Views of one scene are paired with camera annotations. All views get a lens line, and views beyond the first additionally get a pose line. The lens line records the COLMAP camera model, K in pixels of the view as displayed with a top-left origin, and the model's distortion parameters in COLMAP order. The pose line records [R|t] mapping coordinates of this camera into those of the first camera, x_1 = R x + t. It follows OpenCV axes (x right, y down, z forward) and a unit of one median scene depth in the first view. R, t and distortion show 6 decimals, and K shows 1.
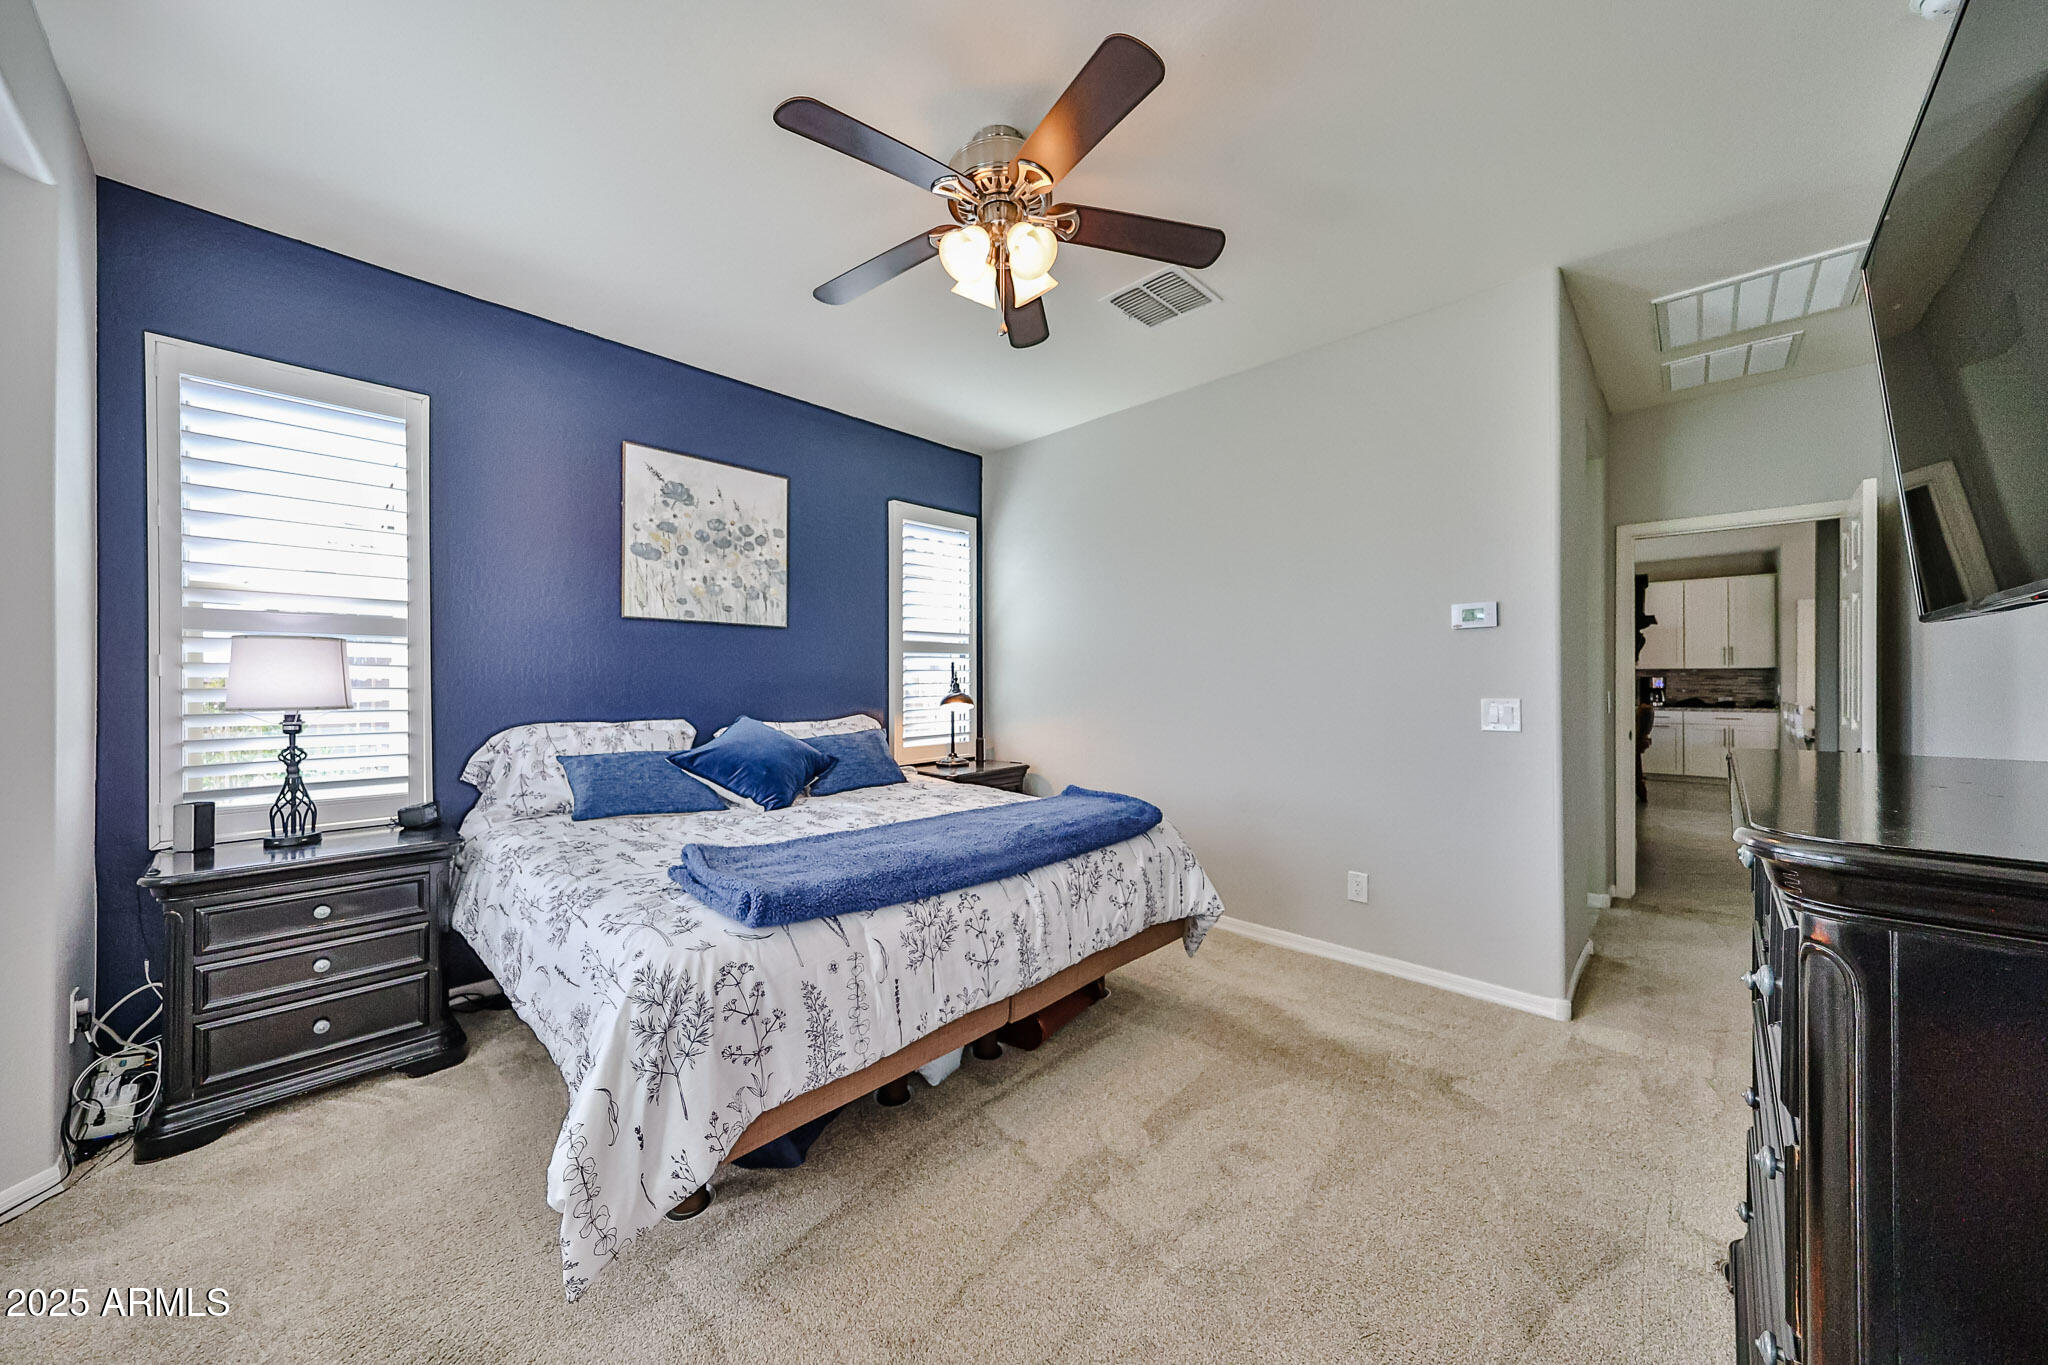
lens RADIAL K [[701.0, 0, 1019.2], [0, 701.0, 671.7], [0, 0, 1]] dist [-0.015973, 0.000070]
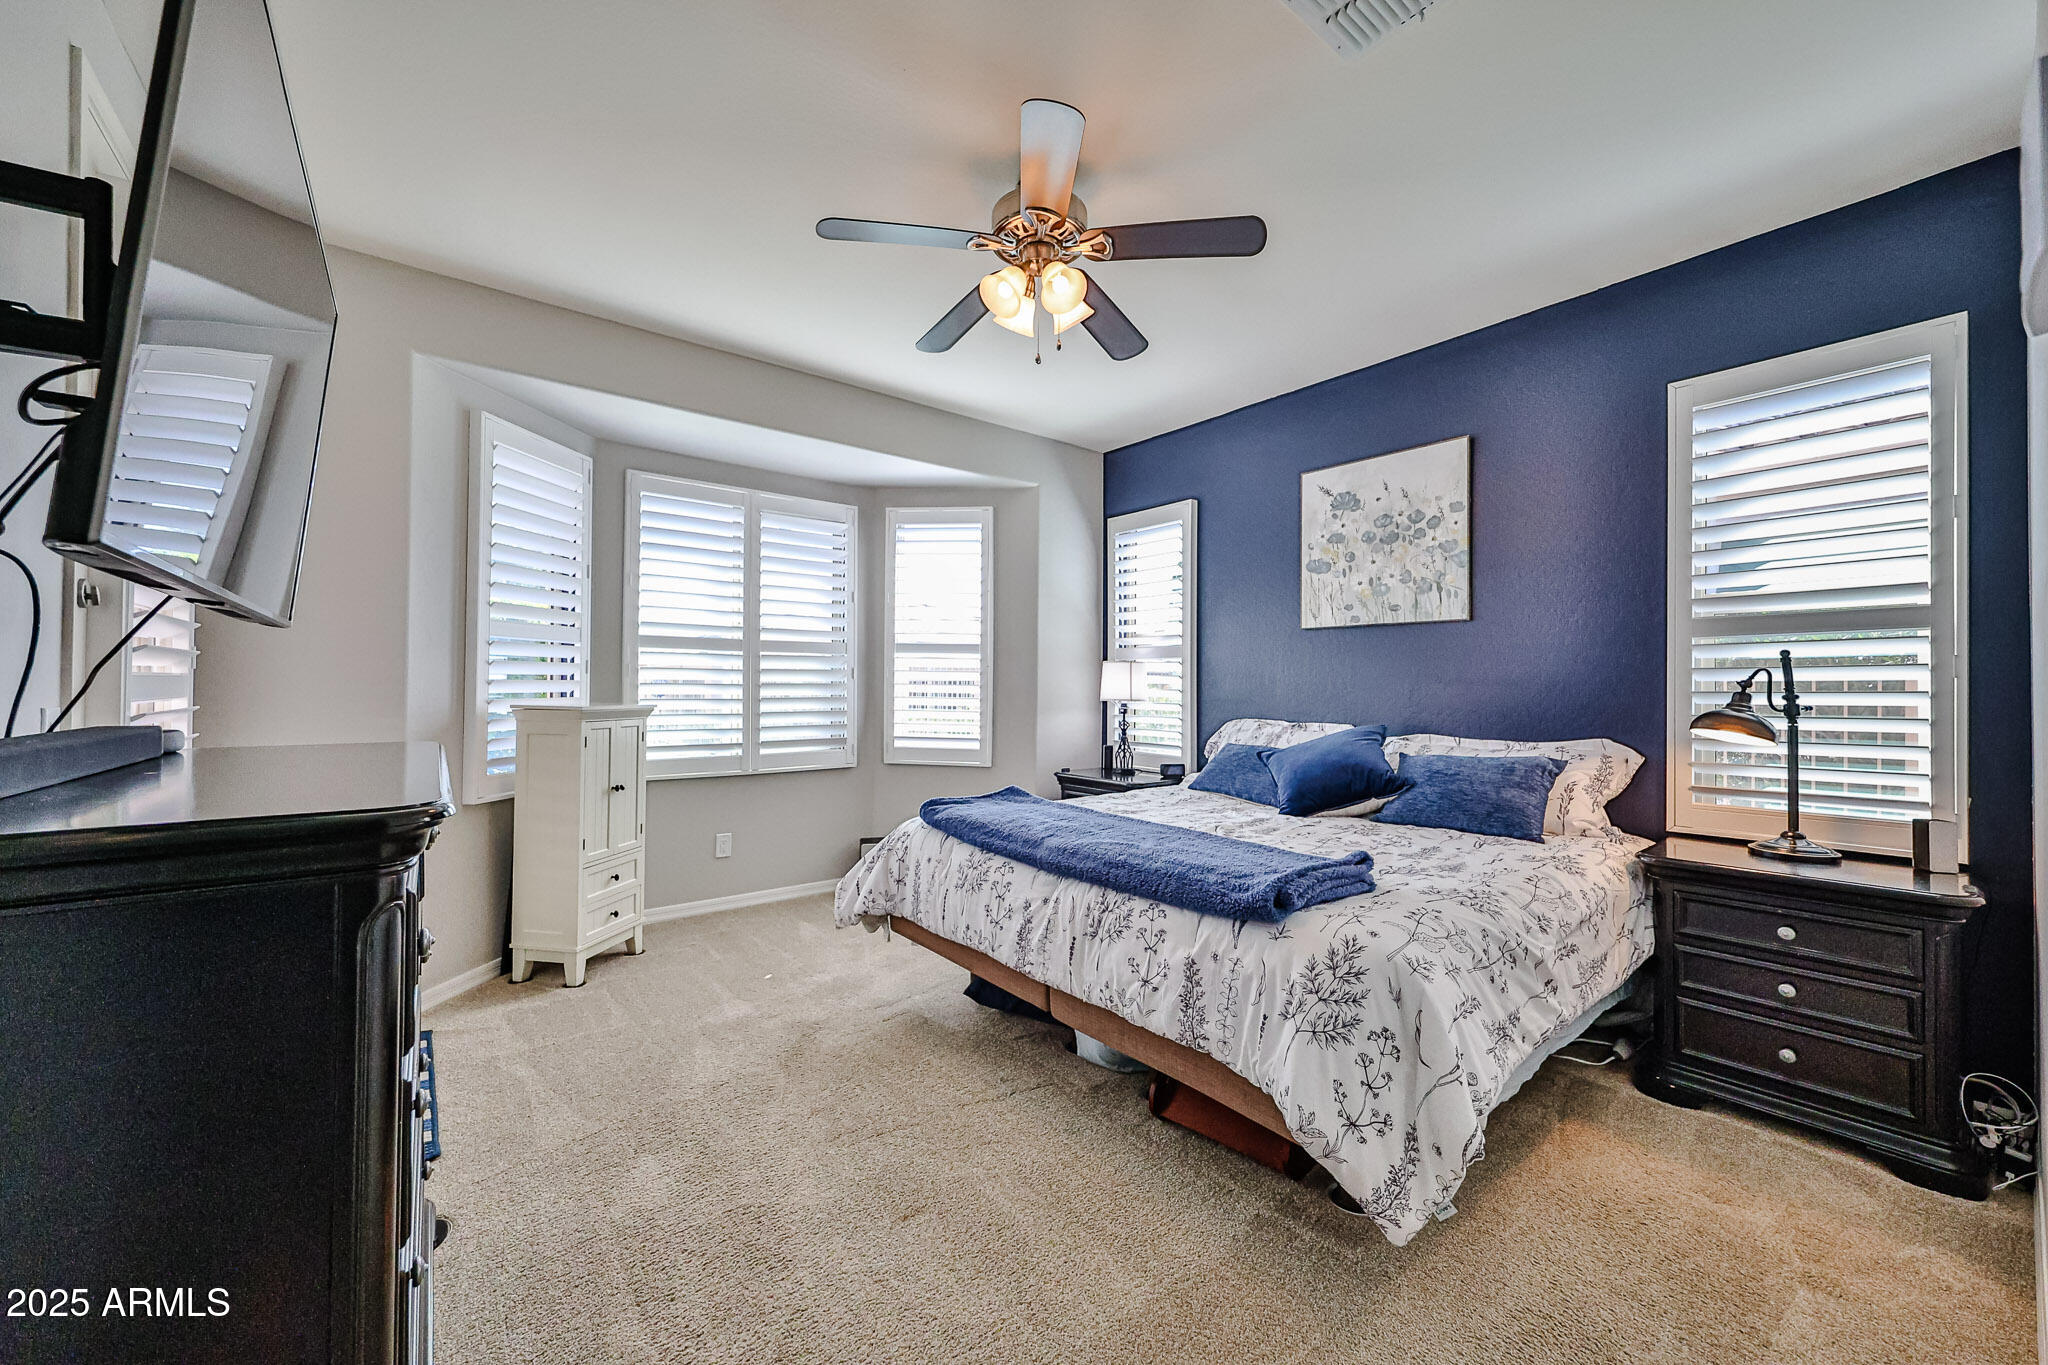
lens RADIAL K [[767.4, 0, 1044.6], [0, 767.4, 683.4], [0, 0, 1]] dist [-0.011293, -0.000159]
pose [[-0.119670, -0.002177, -0.992811, 0.722377], [0.012822, 0.999911, -0.003738, 0.009909], [0.992731, -0.013177, -0.119631, 0.728726]]
